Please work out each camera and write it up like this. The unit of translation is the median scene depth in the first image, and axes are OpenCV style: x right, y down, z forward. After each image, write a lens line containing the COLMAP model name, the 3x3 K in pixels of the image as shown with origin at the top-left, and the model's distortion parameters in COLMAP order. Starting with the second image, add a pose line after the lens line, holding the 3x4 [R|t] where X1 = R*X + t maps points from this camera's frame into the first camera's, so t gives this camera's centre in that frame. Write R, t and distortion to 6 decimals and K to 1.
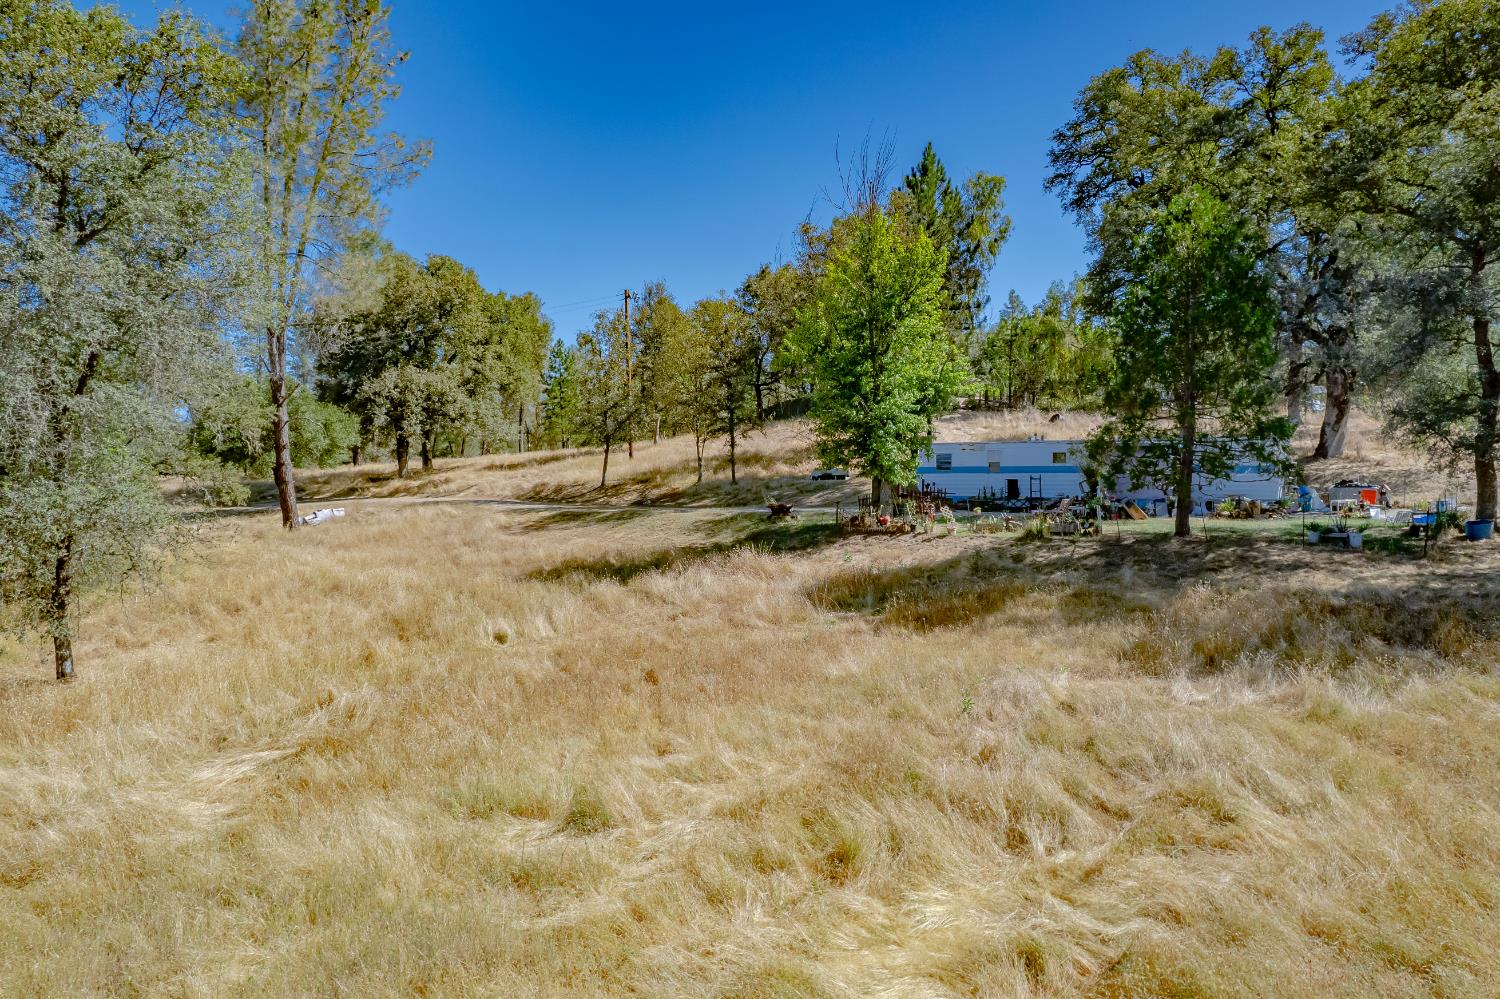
lens RADIAL K [[1002.8, 0, 752.6], [0, 1002.8, 502.8], [0, 0, 1]] dist [-0.066800, 0.052005]
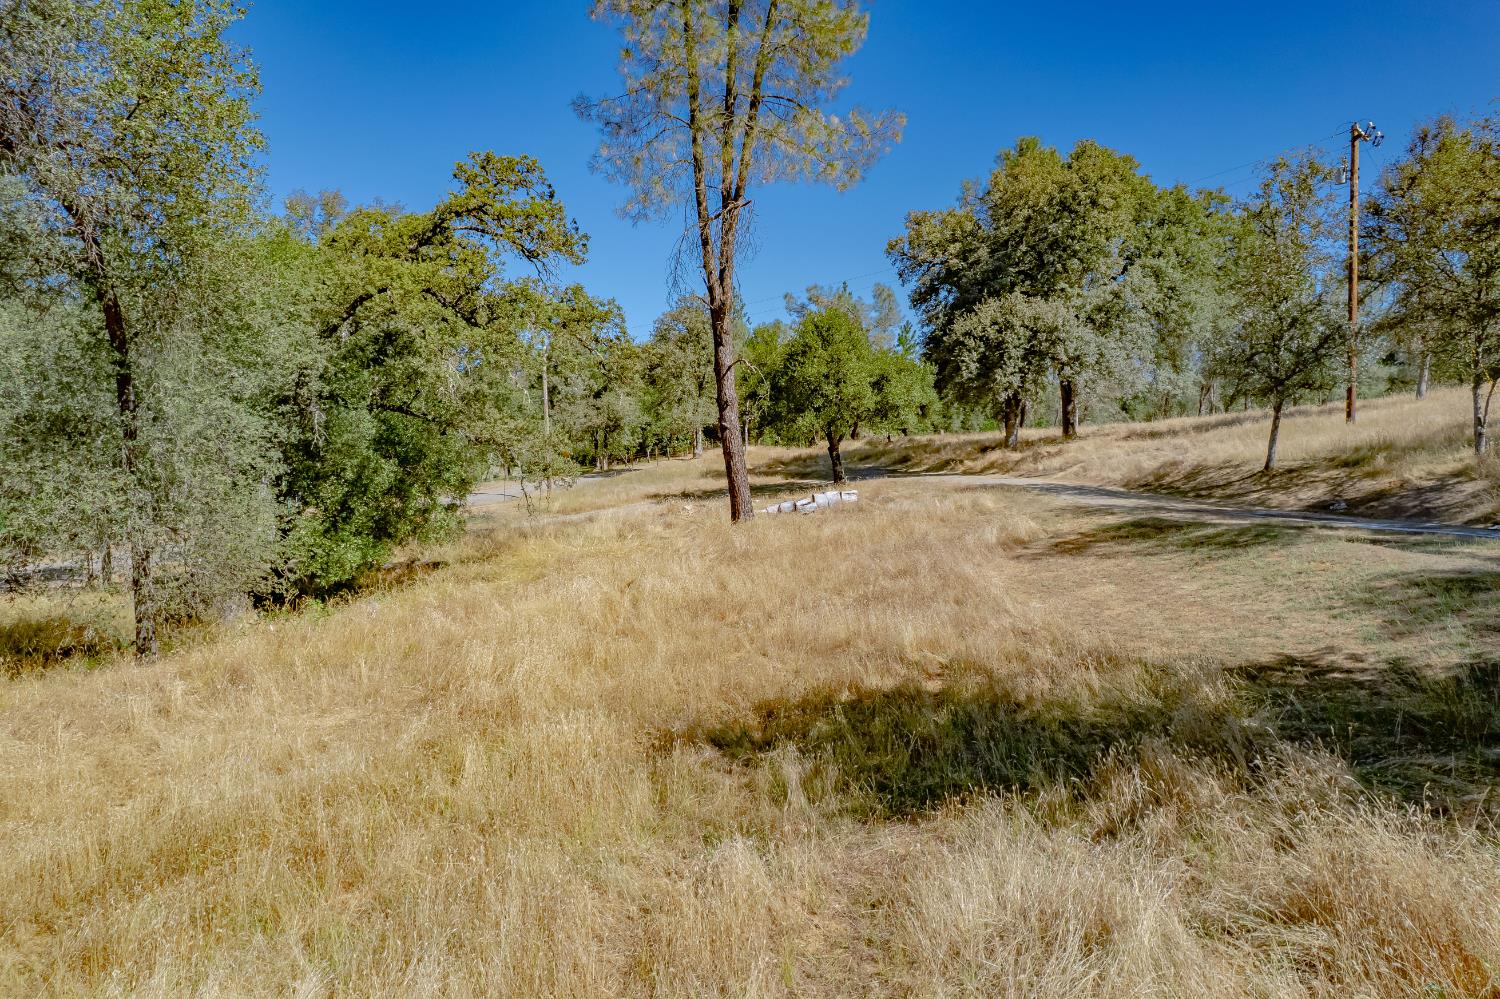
lens RADIAL K [[1002.8, 0, 747.3], [0, 1002.8, 500.7], [0, 0, 1]] dist [-0.066800, 0.052005]
pose [[0.727467, 0.051206, -0.684229, 0.018664], [-0.030137, 0.998634, 0.042695, -0.014475], [0.685480, -0.010439, 0.728017, 0.393413]]
